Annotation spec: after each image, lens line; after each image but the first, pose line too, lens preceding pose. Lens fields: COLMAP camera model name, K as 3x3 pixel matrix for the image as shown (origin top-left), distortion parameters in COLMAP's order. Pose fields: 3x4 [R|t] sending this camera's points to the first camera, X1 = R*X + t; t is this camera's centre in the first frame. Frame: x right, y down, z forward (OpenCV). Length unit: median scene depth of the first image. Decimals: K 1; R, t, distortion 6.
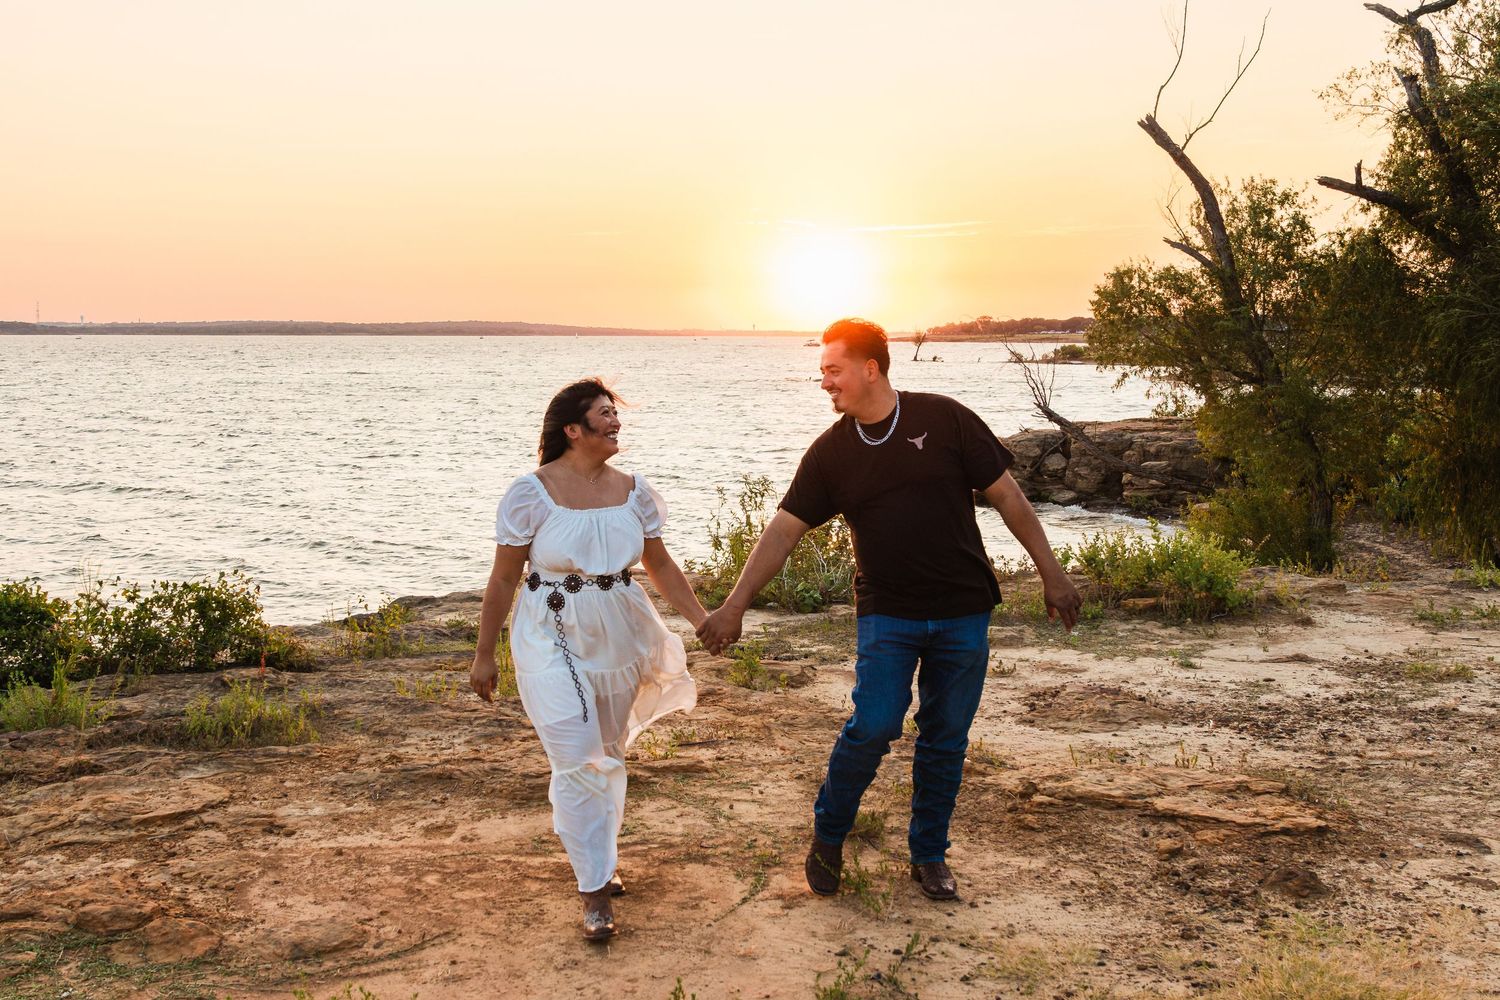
lens RADIAL K [[1823.0, 0, 722.3], [0, 1823.0, 492.3], [0, 0, 1]] dist [-0.025234, 0.029362]
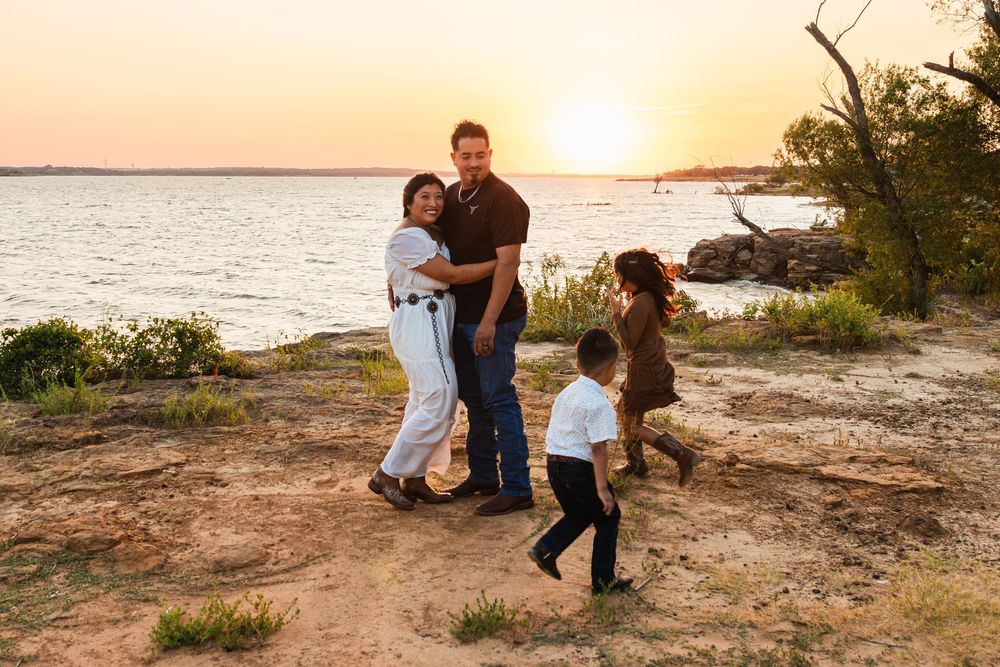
lens RADIAL K [[1137.6, 0, 500.0], [0, 1137.6, 333.5], [0, 0, 1]] dist [-0.023208, 0.021941]
pose [[0.999567, 0.006163, -0.028782, 0.006586], [-0.004726, 0.998752, 0.049722, 0.014329], [0.029053, -0.049564, 0.998348, 0.074432]]
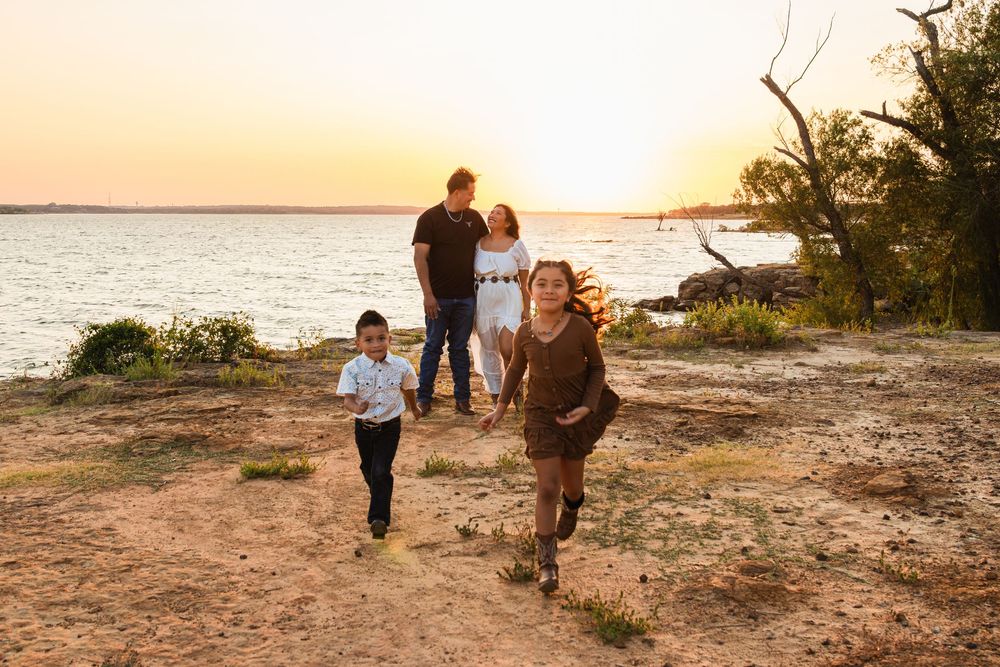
lens RADIAL K [[1170.9, 0, 500.0], [0, 1170.9, 333.5], [0, 0, 1]] dist [-0.015349, 0.011342]
pose [[0.999340, 0.005230, -0.035945, 0.057539], [-0.004751, 0.999899, 0.013405, 0.051754], [0.036012, -0.013226, 0.999264, -0.256786]]
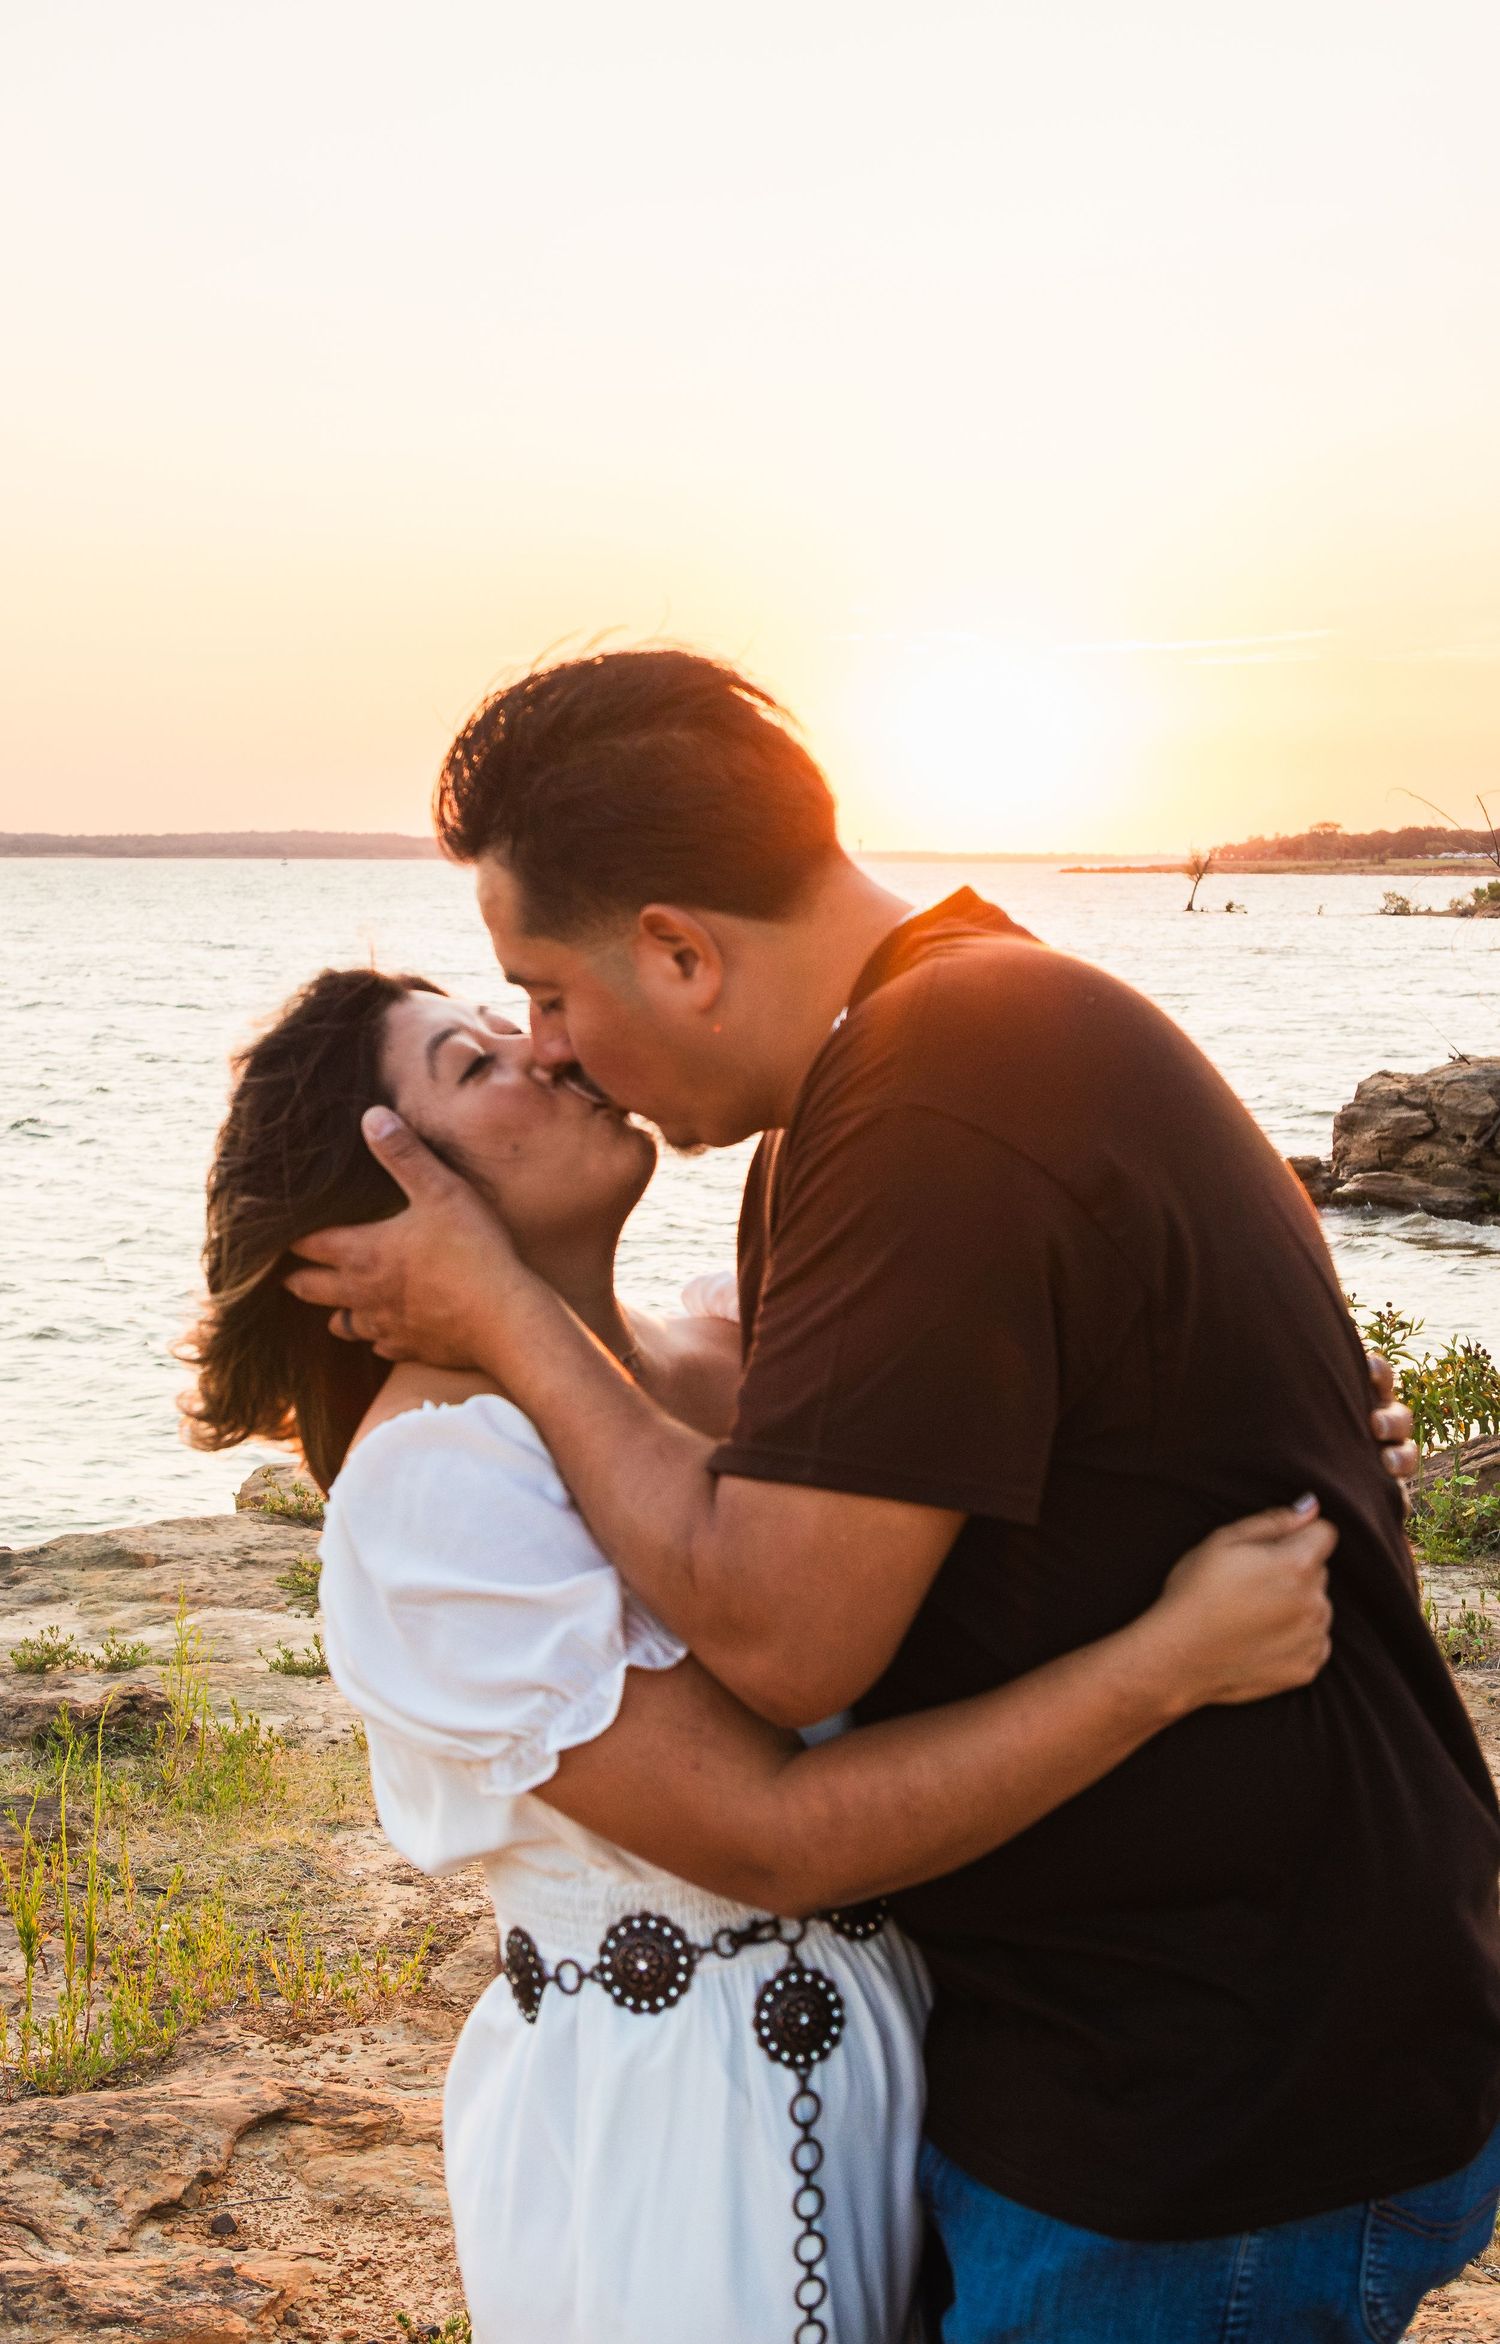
lens RADIAL K [[3539.0, 0, 677.2], [0, 3539.0, 1166.3], [0, 0, 1]] dist [-0.018220, -0.039802]
pose [[0.999451, 0.005114, -0.032728, -0.011161], [-0.005132, 0.999987, -0.000474, -0.024361], [0.032726, 0.000641, 0.999464, 0.469157]]
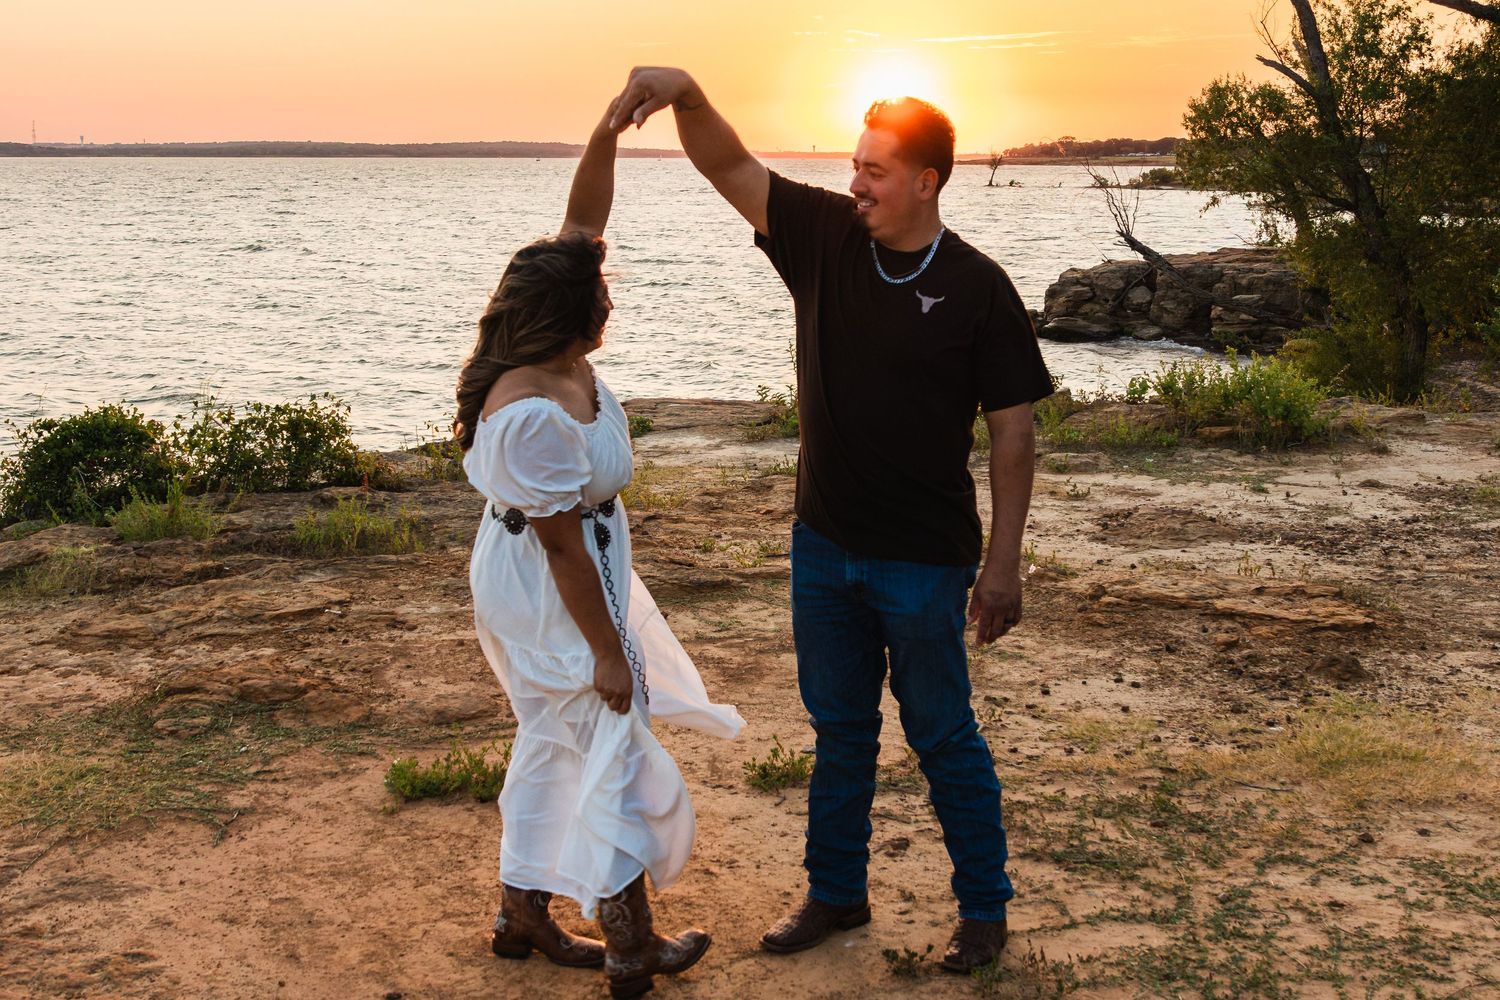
lens RADIAL K [[1986.0, 0, 750.0], [0, 1986.0, 500.0], [0, 0, 1]] dist [-0.023079, 0.022884]
pose [[0.999907, 0.002970, -0.013339, -0.015638], [-0.001824, 0.996369, 0.085119, 0.008046], [0.013543, -0.085086, 0.996282, -0.120826]]
